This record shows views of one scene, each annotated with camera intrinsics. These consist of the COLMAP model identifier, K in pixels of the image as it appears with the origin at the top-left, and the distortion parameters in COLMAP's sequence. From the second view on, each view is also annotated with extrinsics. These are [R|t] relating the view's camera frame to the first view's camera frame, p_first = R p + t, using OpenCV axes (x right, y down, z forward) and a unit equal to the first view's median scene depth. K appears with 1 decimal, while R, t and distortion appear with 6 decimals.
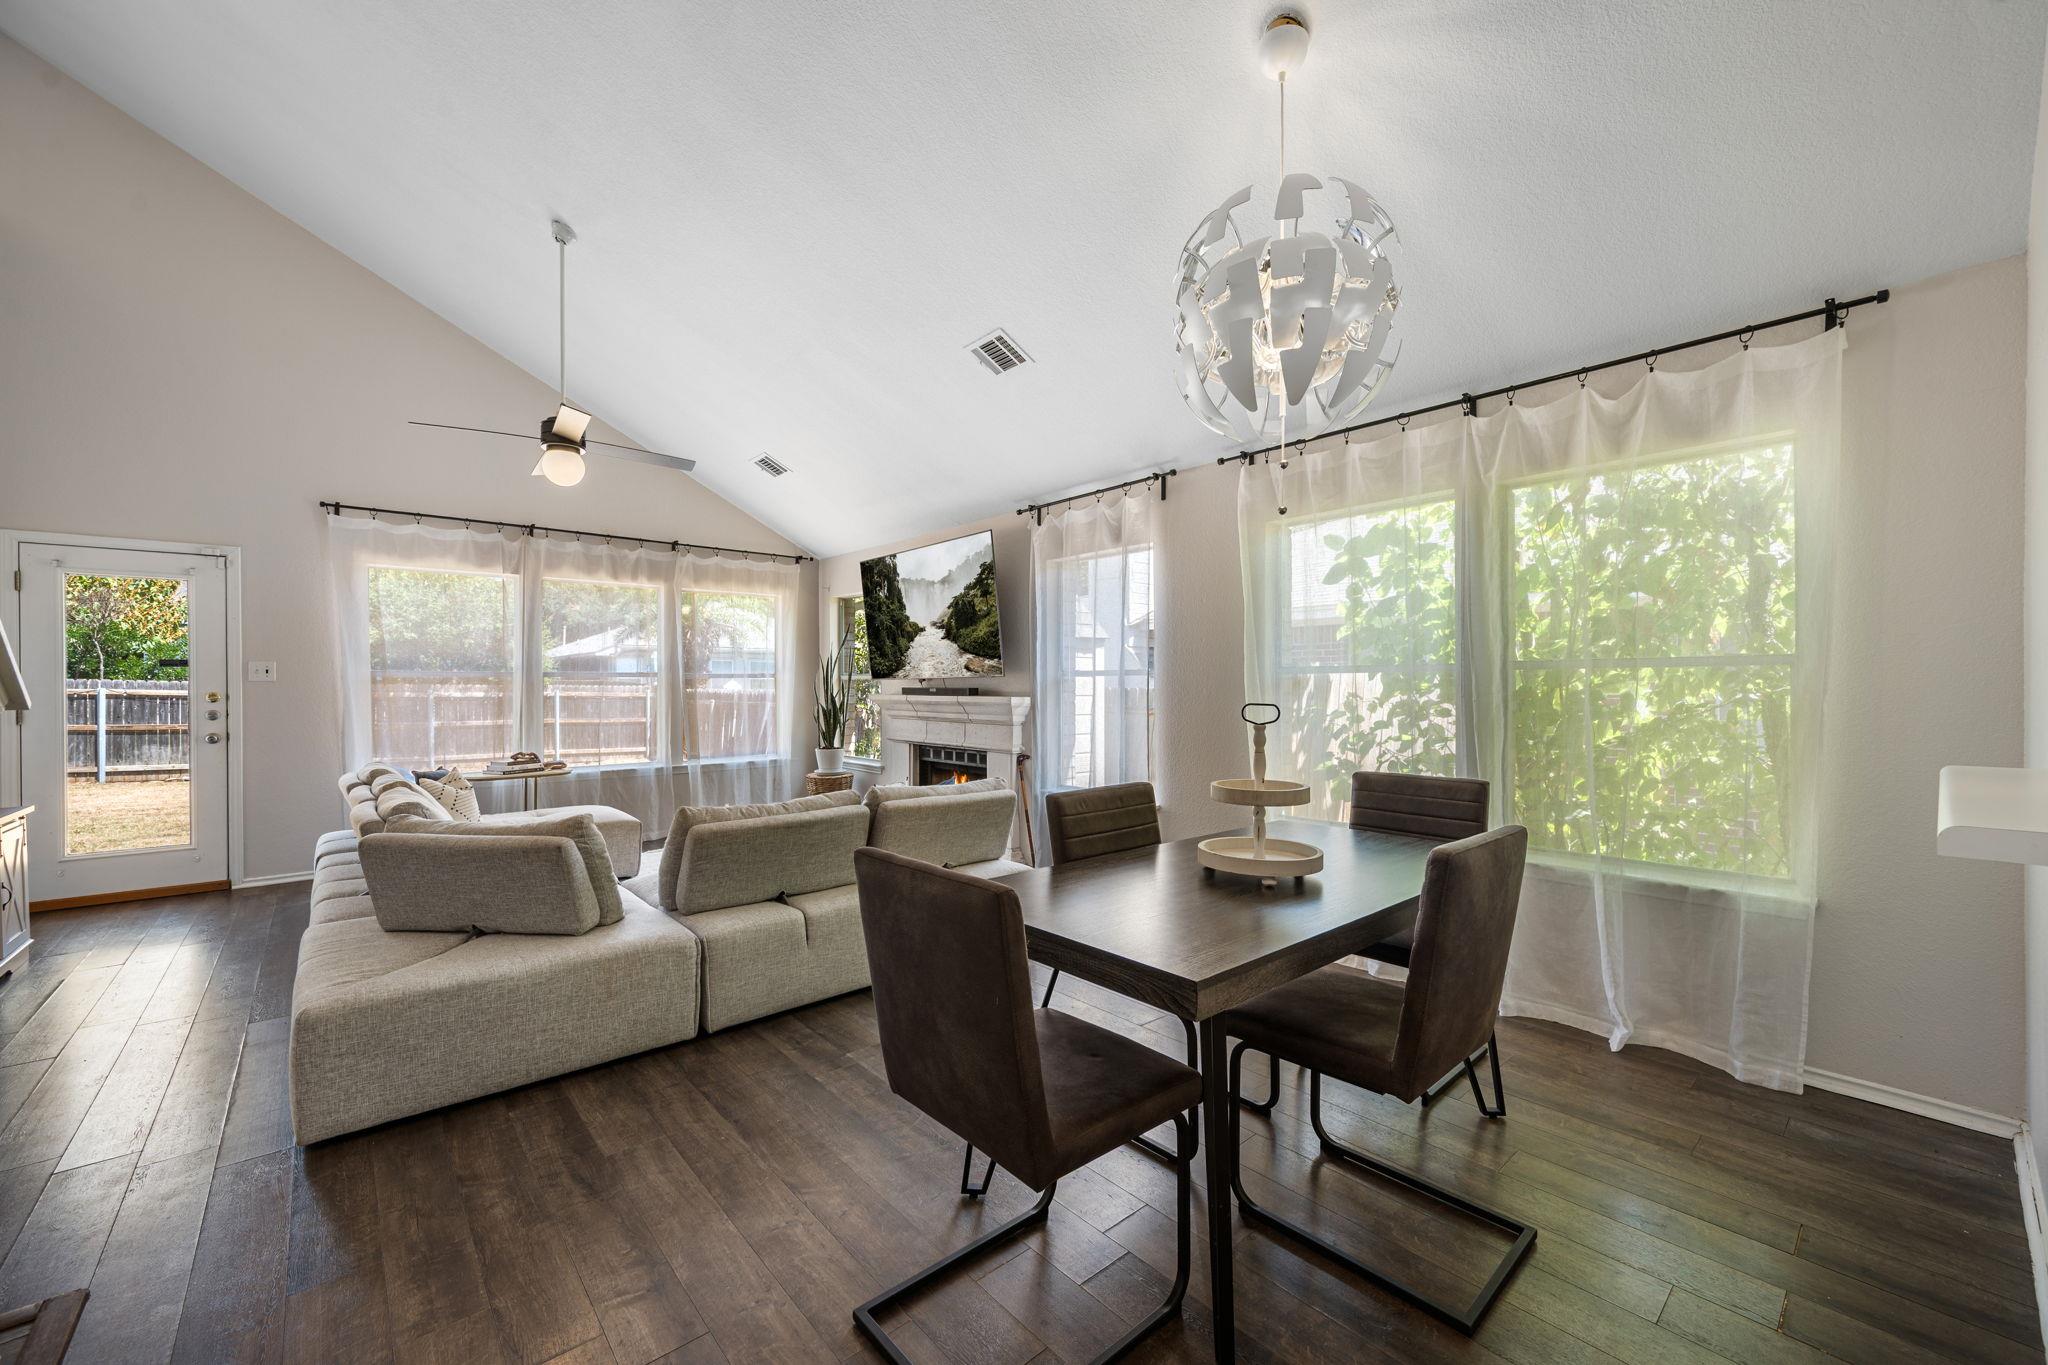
lens RADIAL K [[800.4, 0, 1025.2], [0, 800.4, 683.4], [0, 0, 1]] dist [-0.001817, 0.000115]
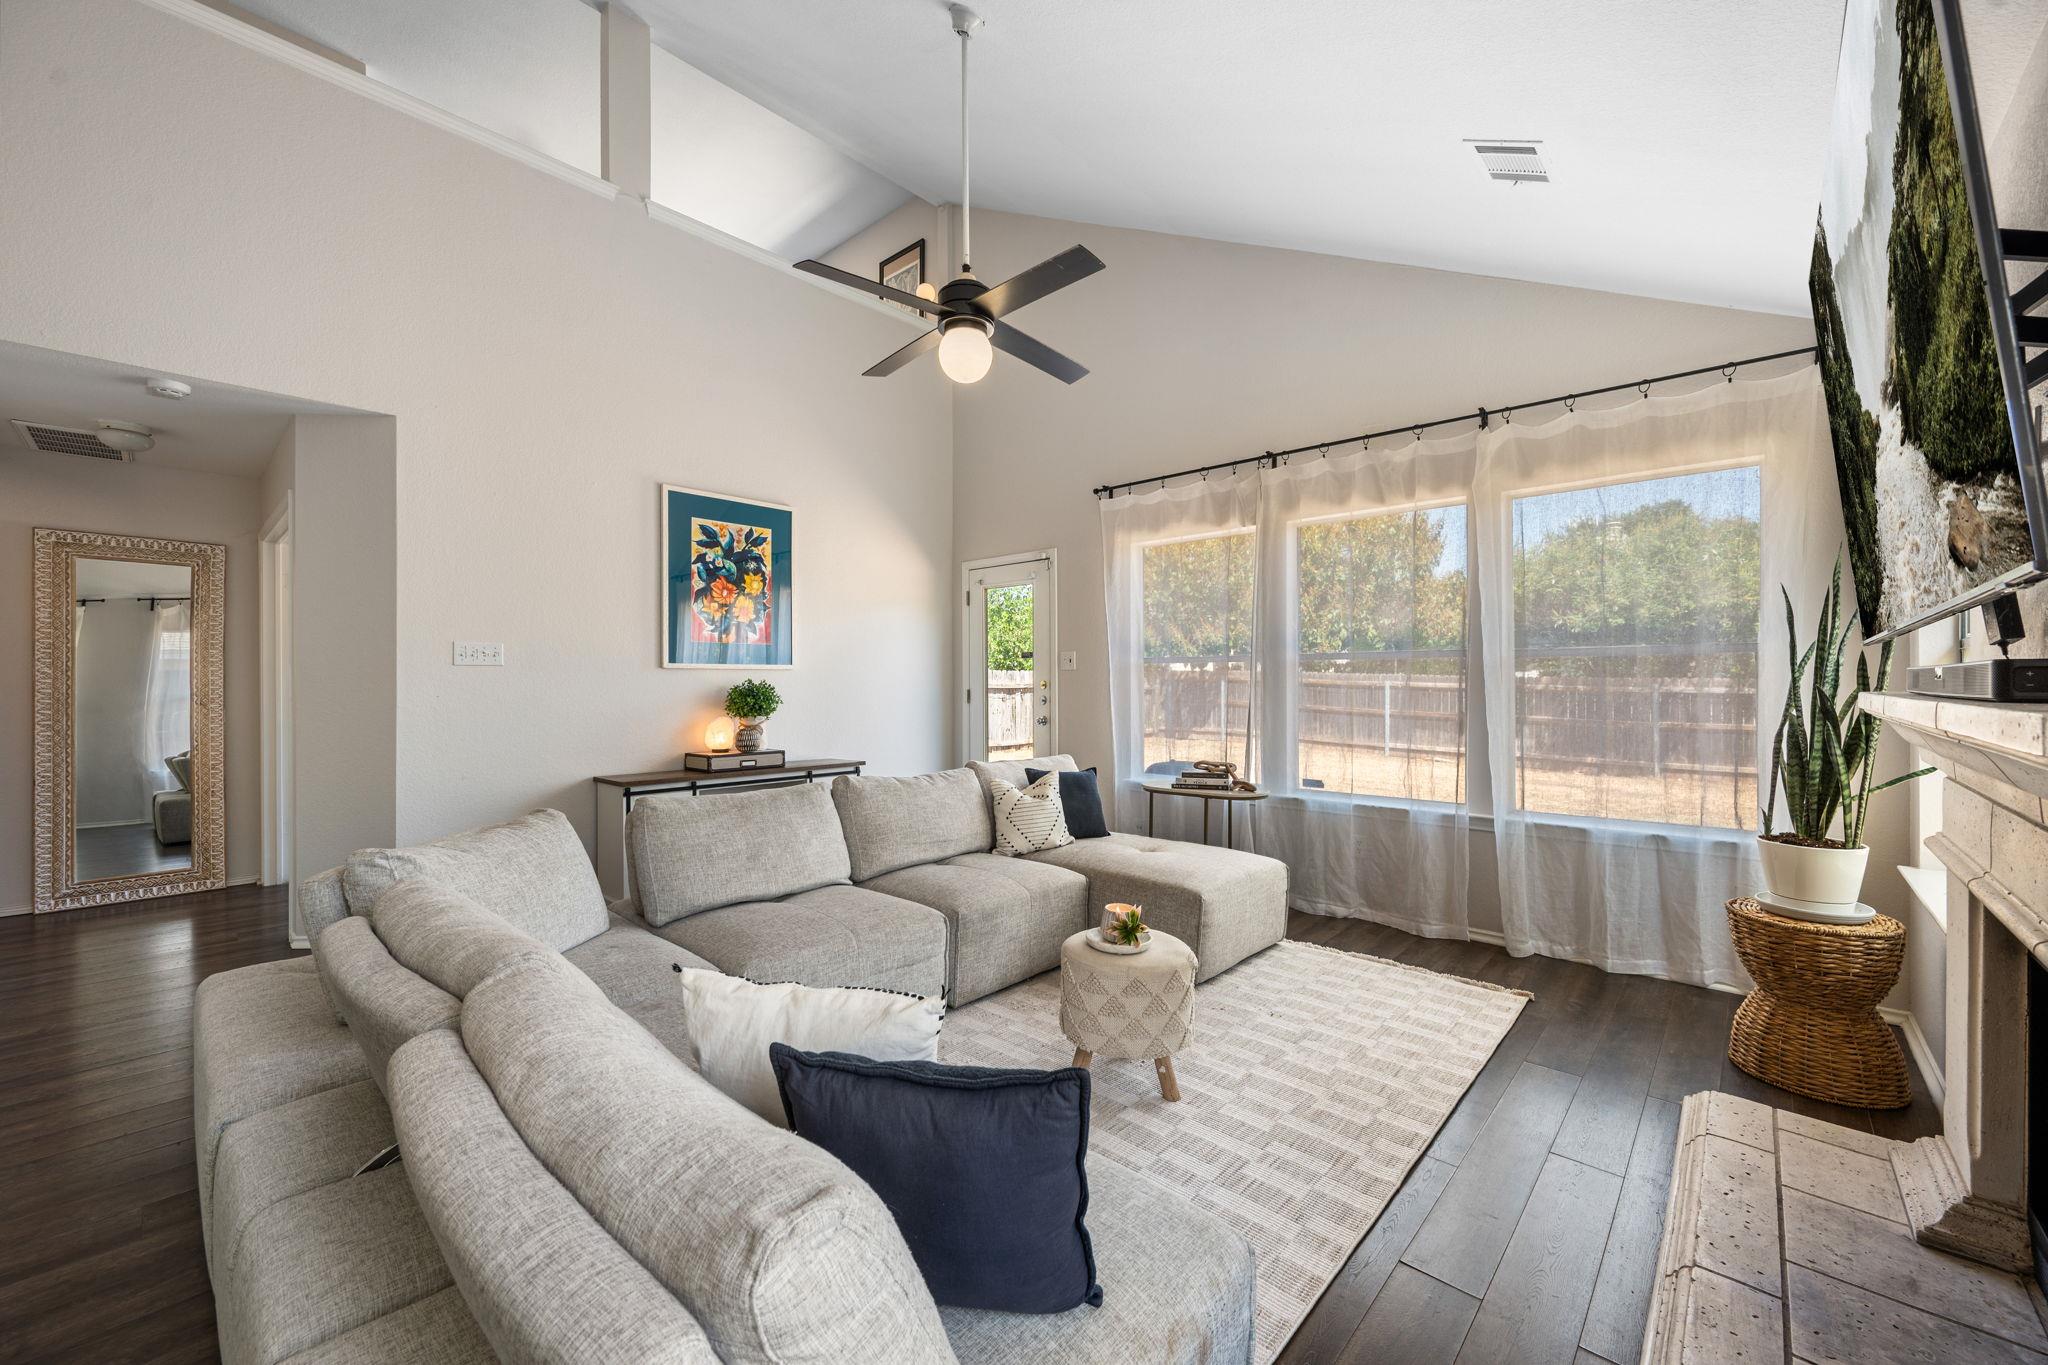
lens RADIAL K [[800.4, 0, 1023.0], [0, 800.4, 684.5], [0, 0, 1]] dist [-0.001817, 0.000115]
pose [[0.105119, 0.005911, -0.994442, 0.037542], [0.000782, 0.999982, 0.006026, 0.003844], [0.994459, -0.001411, 0.105112, 0.296867]]
